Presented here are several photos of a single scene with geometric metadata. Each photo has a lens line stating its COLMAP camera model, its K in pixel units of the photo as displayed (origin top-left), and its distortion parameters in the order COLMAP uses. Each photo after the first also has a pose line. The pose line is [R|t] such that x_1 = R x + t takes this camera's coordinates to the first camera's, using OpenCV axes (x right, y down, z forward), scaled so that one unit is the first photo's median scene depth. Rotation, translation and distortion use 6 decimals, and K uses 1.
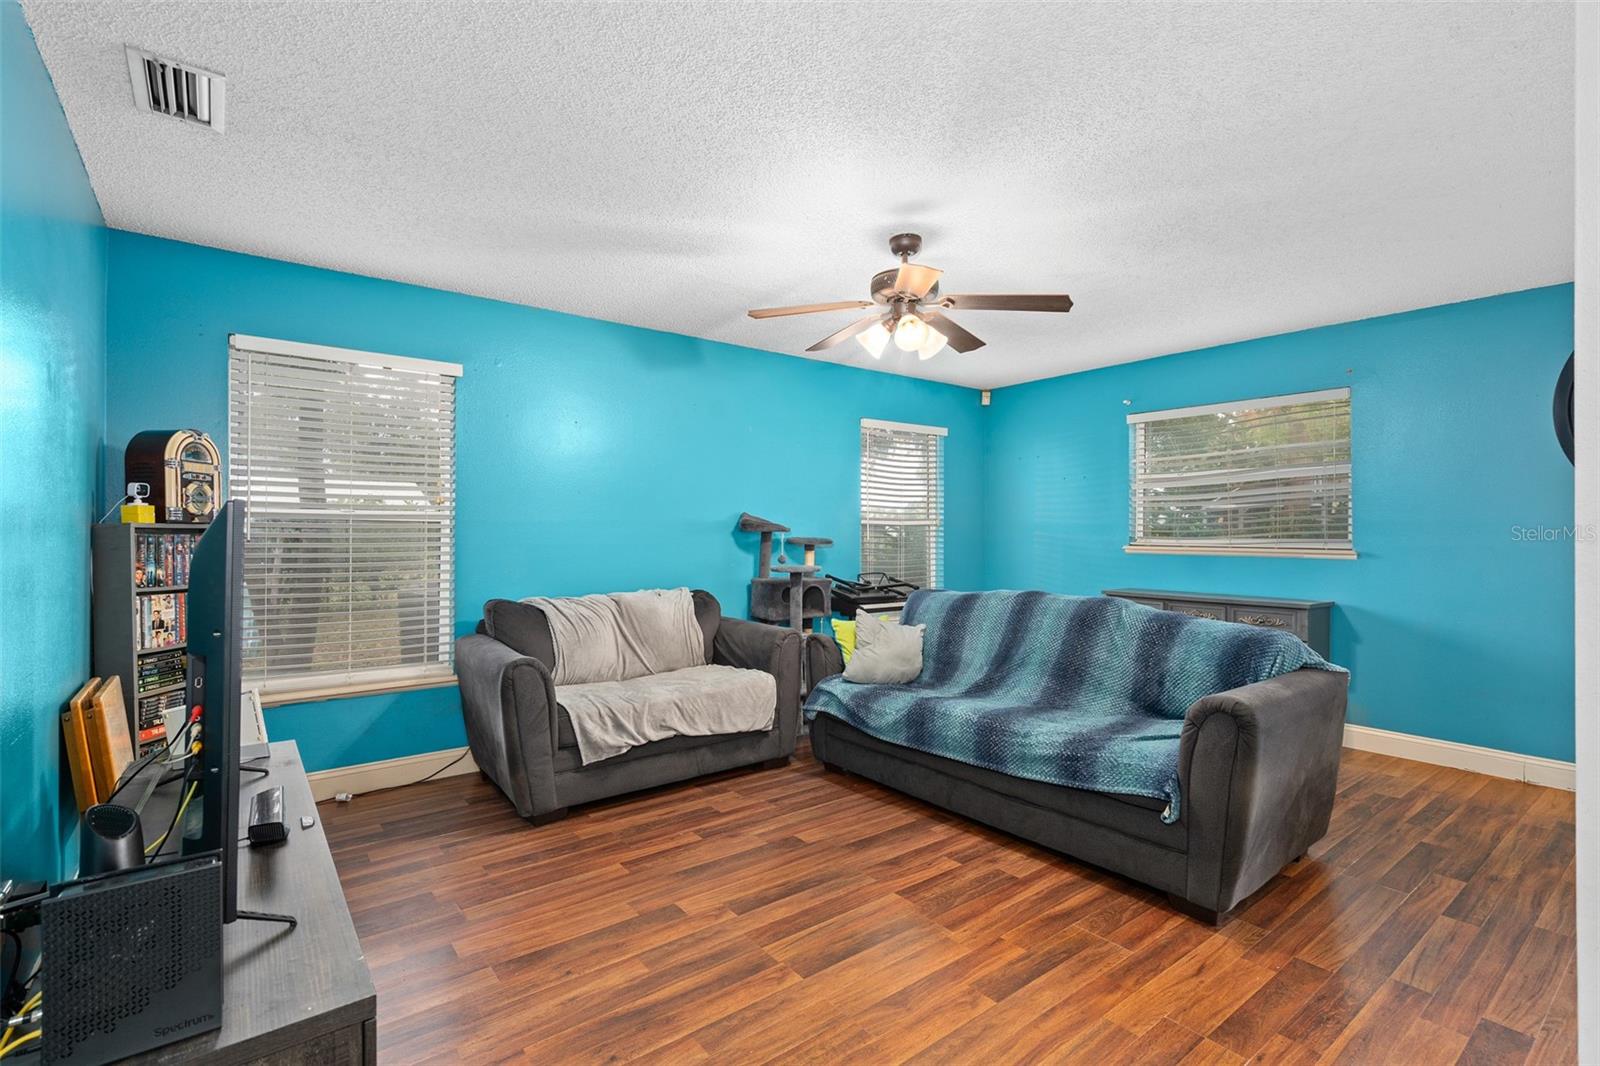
lens RADIAL K [[722.5, 0, 789.2], [0, 722.5, 531.3], [0, 0, 1]] dist [-0.003449, 0.001165]
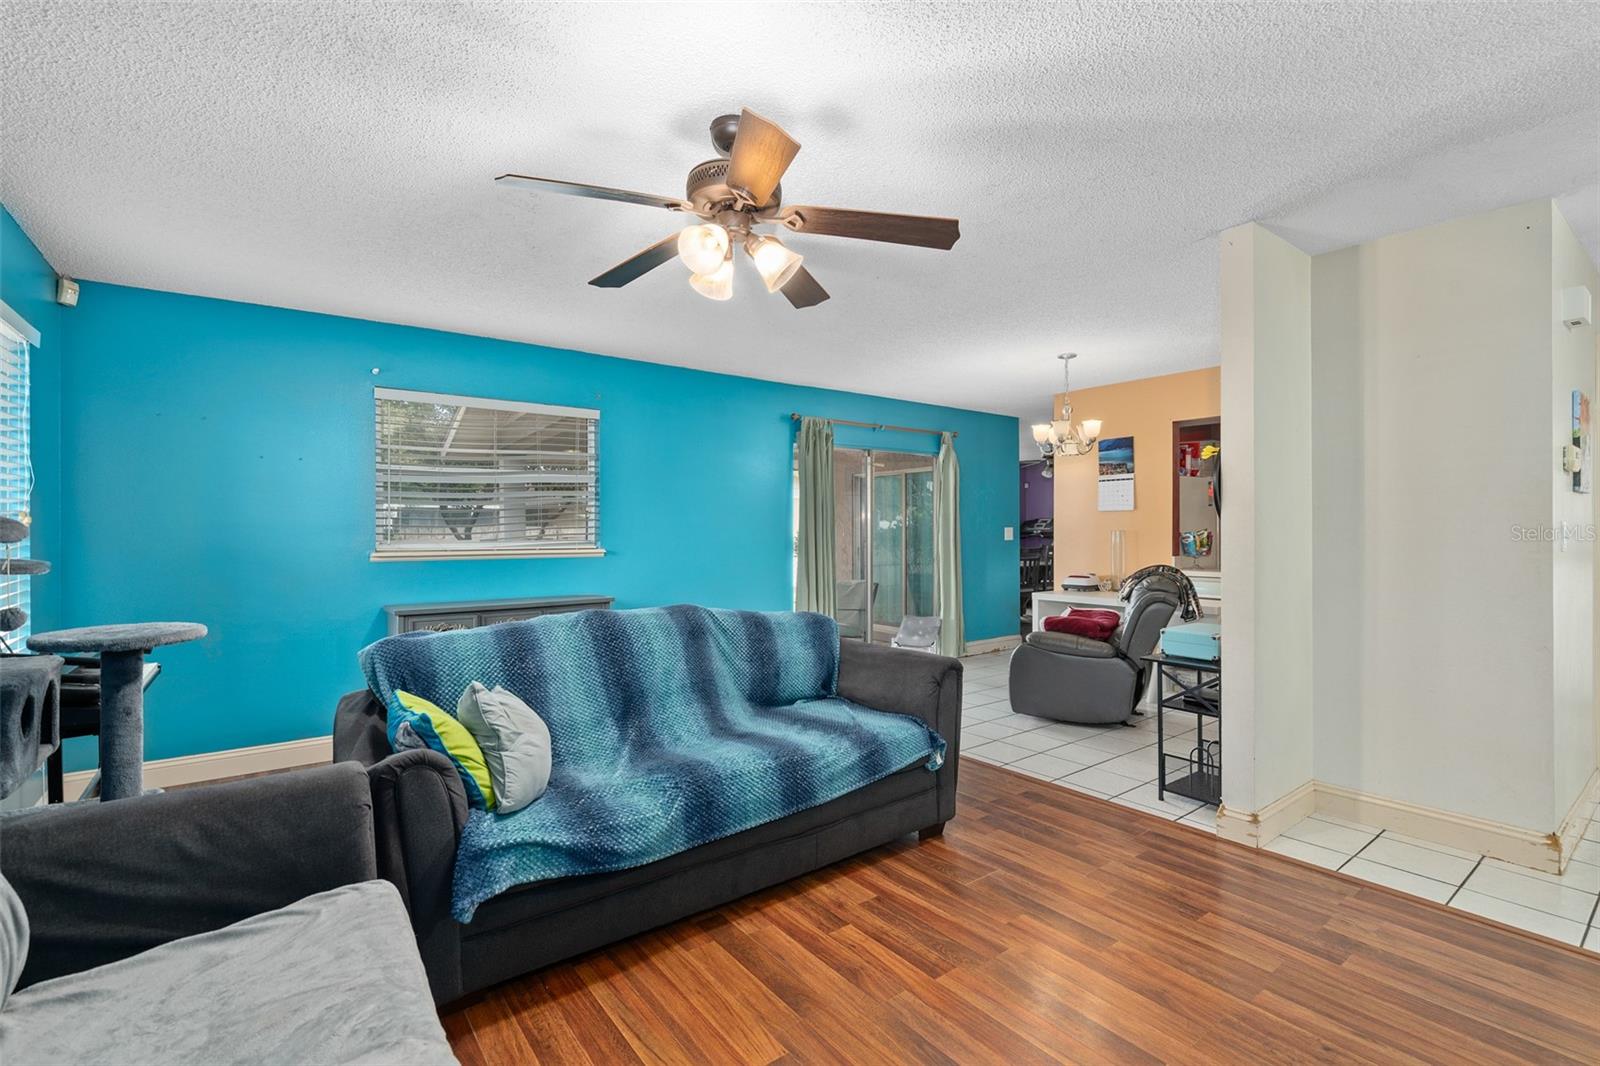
lens RADIAL K [[722.5, 0, 788.8], [0, 722.5, 526.1], [0, 0, 1]] dist [-0.003449, 0.001165]
pose [[0.017154, 0.005145, 0.999840, -0.602405], [0.001348, 0.999986, -0.005169, -0.007857], [-0.999852, 0.001436, 0.017146, 1.022126]]
